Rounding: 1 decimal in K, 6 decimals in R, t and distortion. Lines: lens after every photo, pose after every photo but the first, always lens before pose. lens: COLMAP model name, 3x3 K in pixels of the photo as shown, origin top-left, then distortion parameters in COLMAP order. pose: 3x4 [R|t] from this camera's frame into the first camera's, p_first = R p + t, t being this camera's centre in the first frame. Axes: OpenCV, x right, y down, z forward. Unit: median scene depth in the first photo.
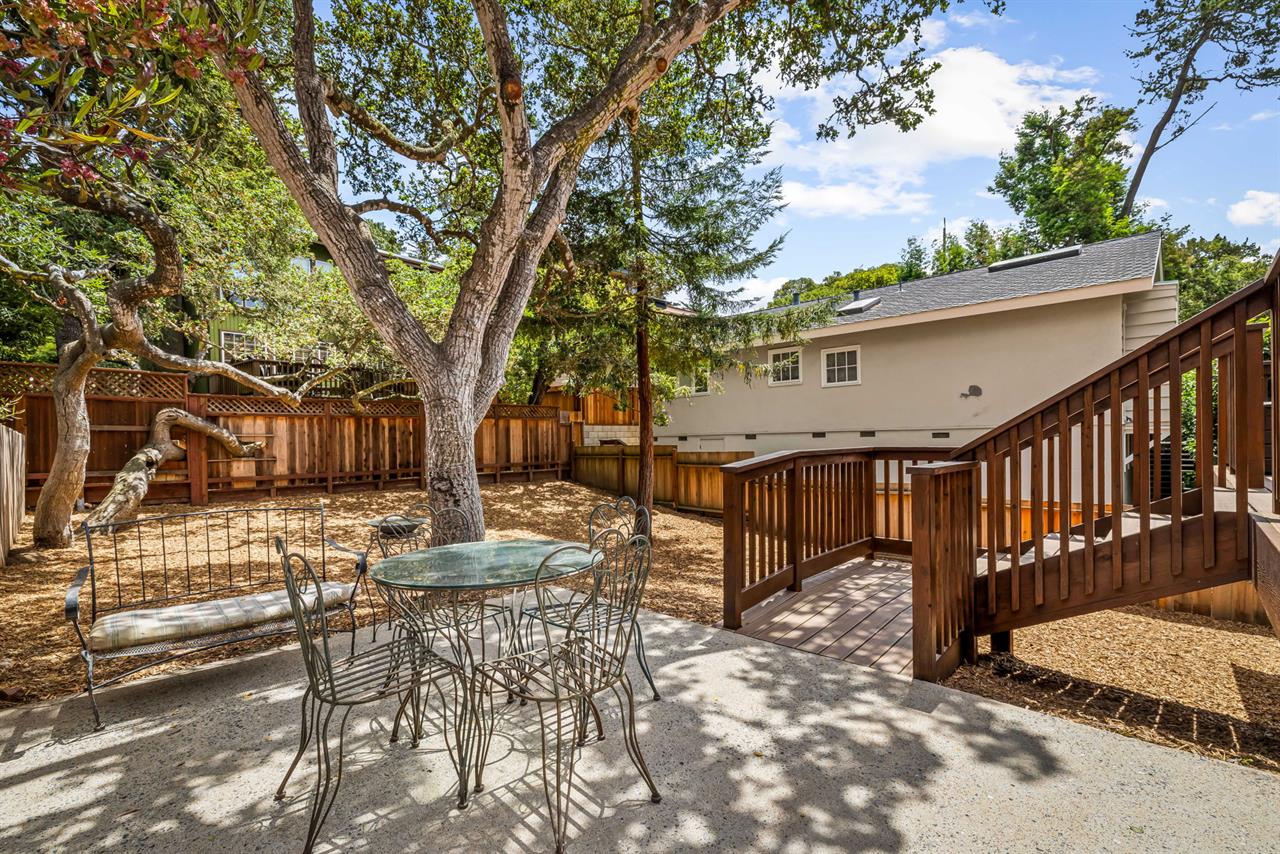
lens RADIAL K [[560.9, 0, 640.9], [0, 560.9, 439.8], [0, 0, 1]] dist [-0.003630, -0.000363]
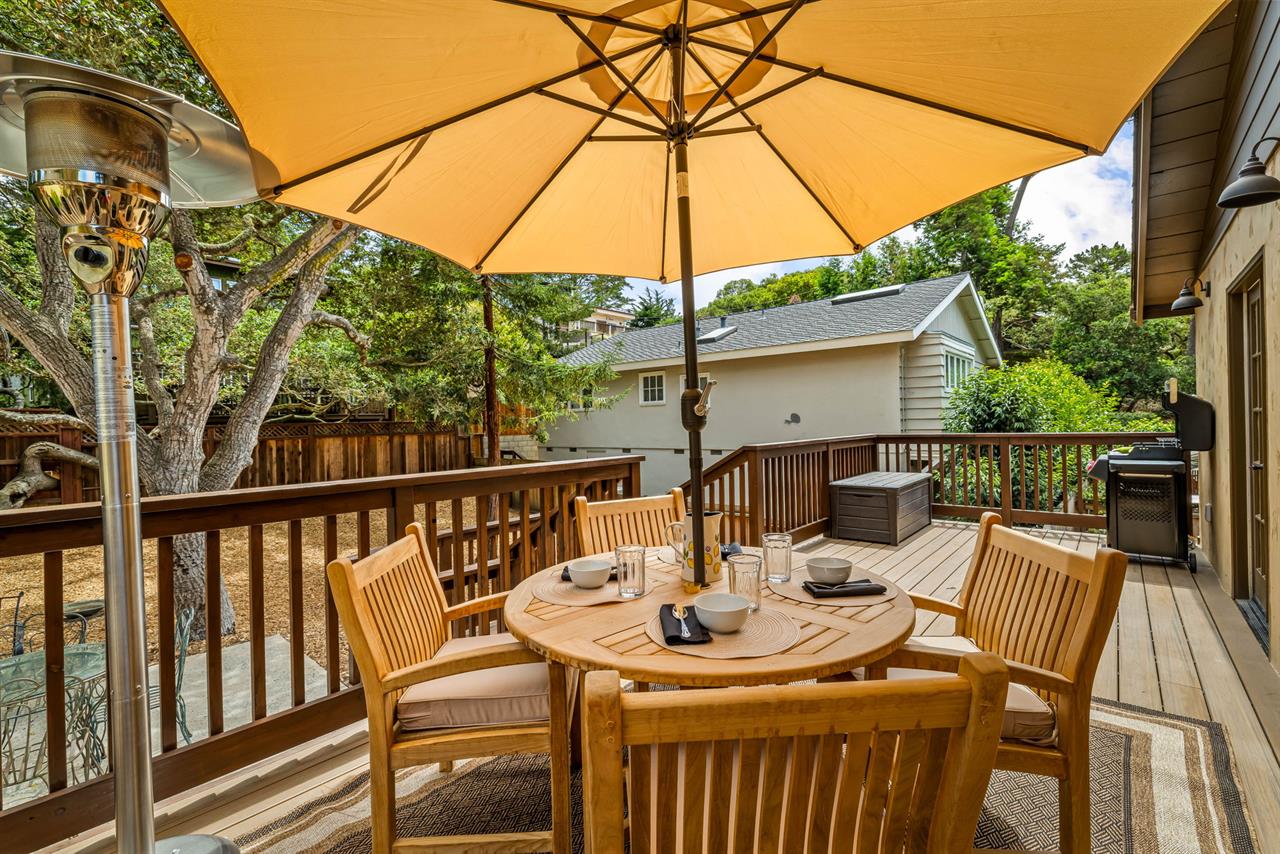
lens RADIAL K [[540.7, 0, 638.8], [0, 540.7, 422.8], [0, 0, 1]] dist [0.001004, -0.000364]
pose [[0.998794, -0.004229, 0.048907, 0.217949], [0.004371, 0.999987, -0.002804, -0.073758], [-0.048895, 0.003014, 0.998799, -0.080306]]
